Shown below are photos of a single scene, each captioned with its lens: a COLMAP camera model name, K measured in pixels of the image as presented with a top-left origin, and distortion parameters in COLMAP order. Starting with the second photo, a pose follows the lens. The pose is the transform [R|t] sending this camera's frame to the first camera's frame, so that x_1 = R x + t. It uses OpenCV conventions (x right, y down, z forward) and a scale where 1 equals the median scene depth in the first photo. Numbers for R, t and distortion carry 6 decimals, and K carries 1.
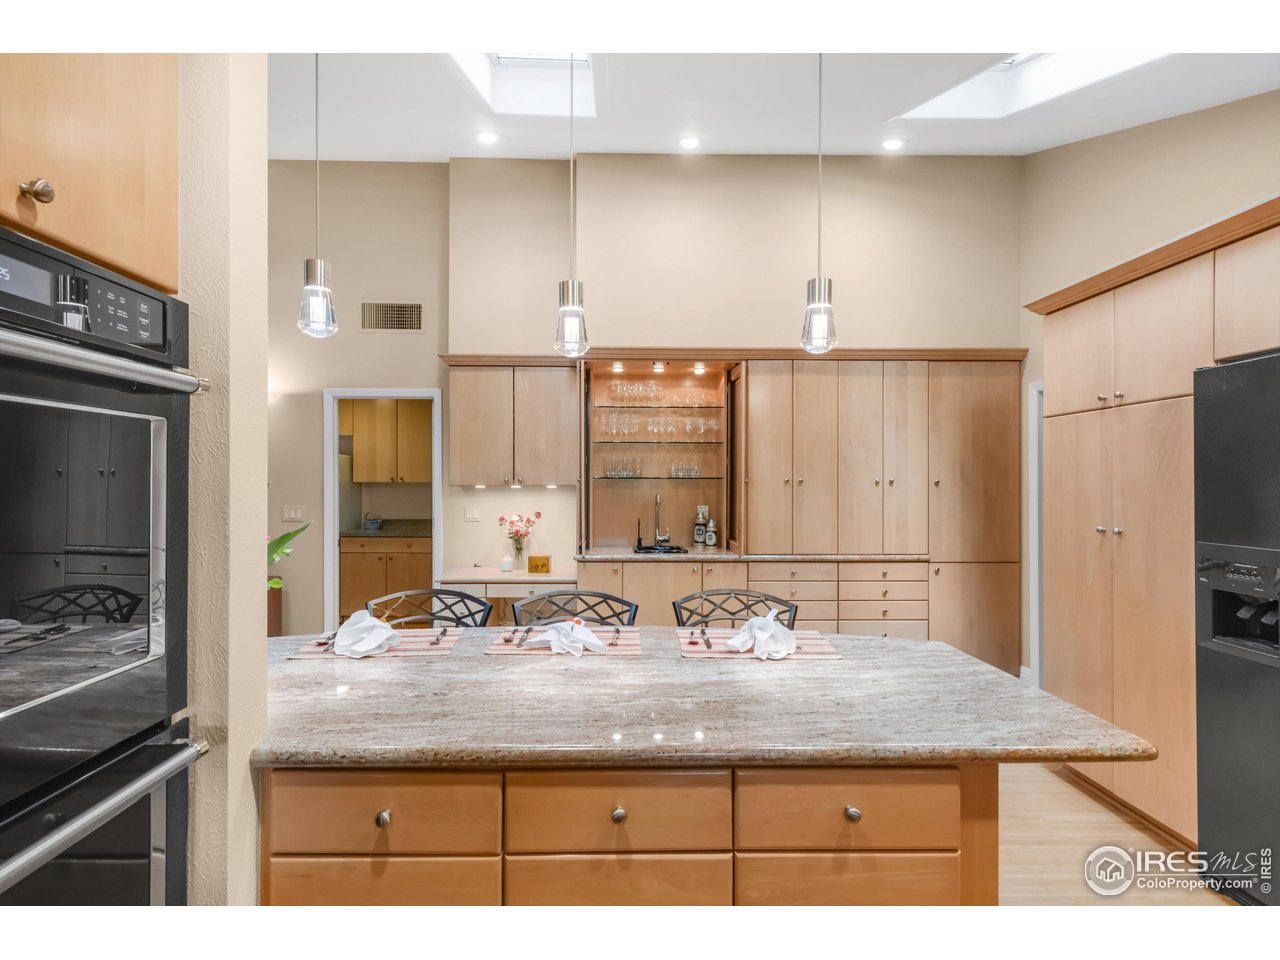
lens RADIAL K [[635.0, 0, 613.6], [0, 635.0, 485.1], [0, 0, 1]] dist [0.002687, 0.000218]
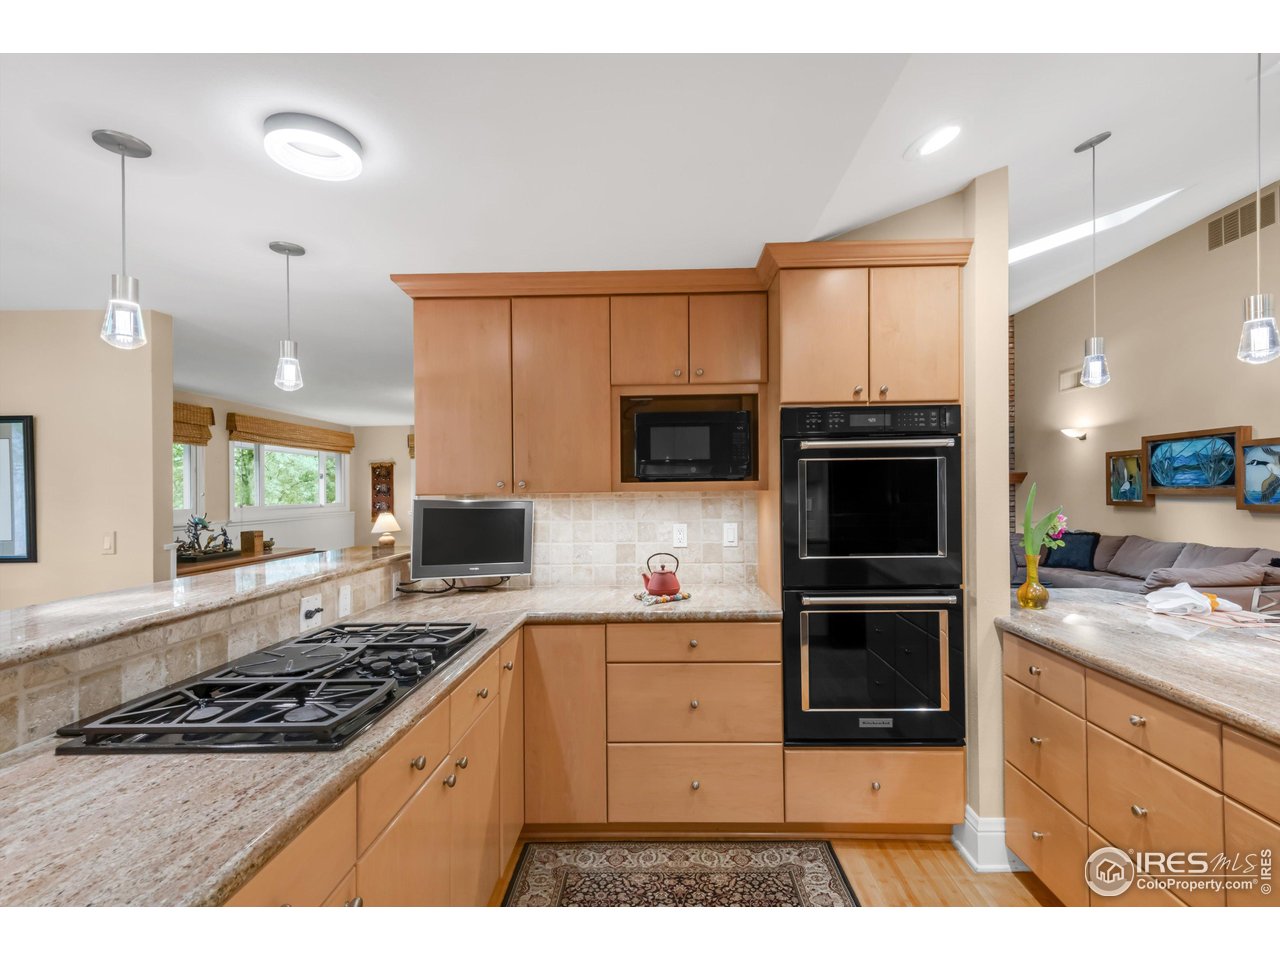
lens RADIAL K [[615.7, 0, 641.4], [0, 615.7, 487.7], [0, 0, 1]] dist [-0.001477, -0.000308]
pose [[-0.057543, -0.006129, -0.998324, 0.387801], [0.007493, 0.999950, -0.006571, 0.003652], [0.998315, -0.007859, -0.057494, 0.001115]]
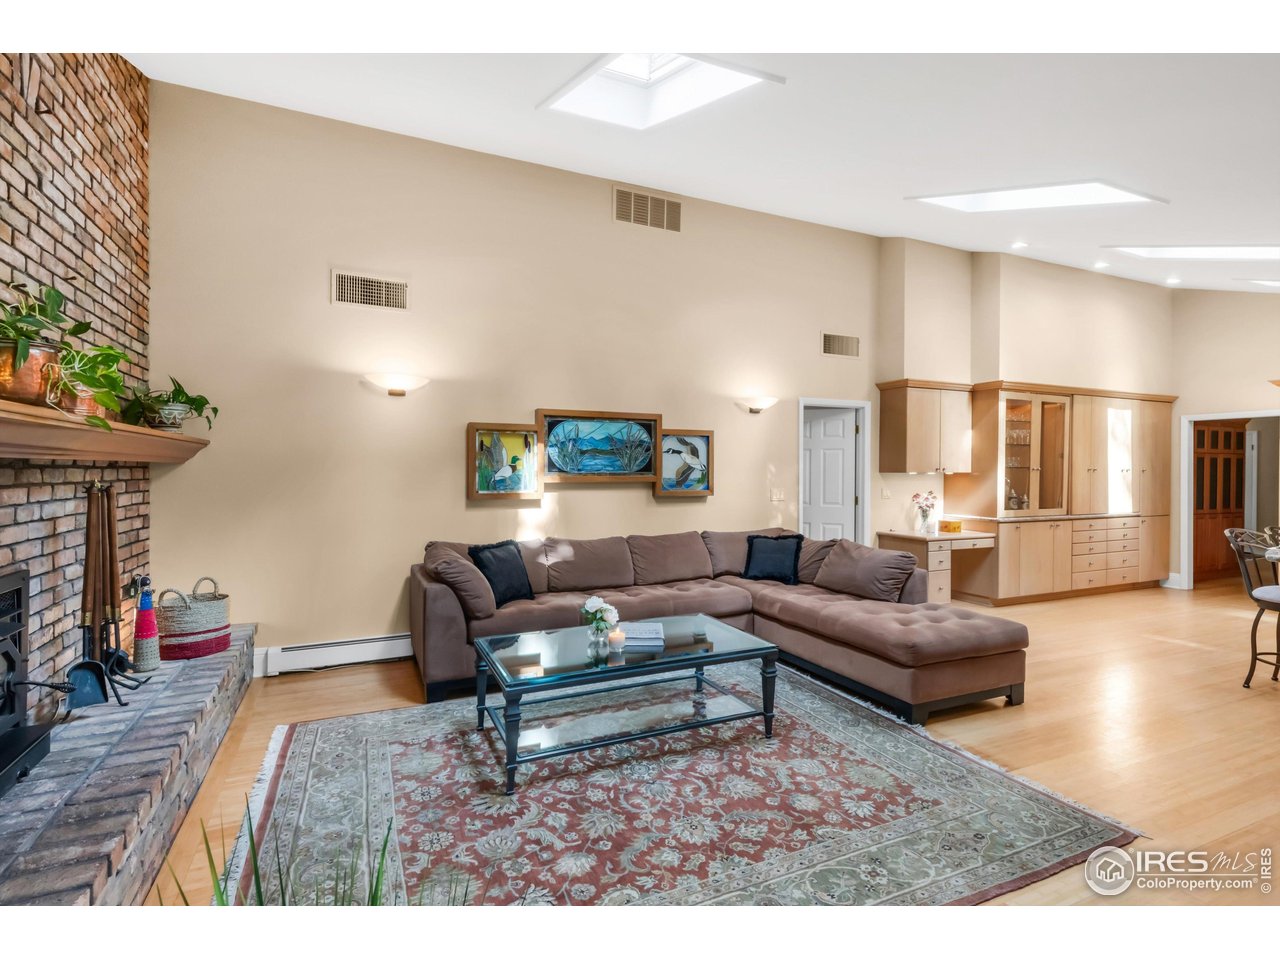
lens RADIAL K [[635.0, 0, 613.6], [0, 635.0, 485.1], [0, 0, 1]] dist [0.002687, 0.000218]
pose [[0.917319, -0.008443, 0.398063, -1.469969], [0.001834, 0.999854, 0.016982, 0.003288], [-0.398149, -0.014848, 0.917201, -0.022930]]
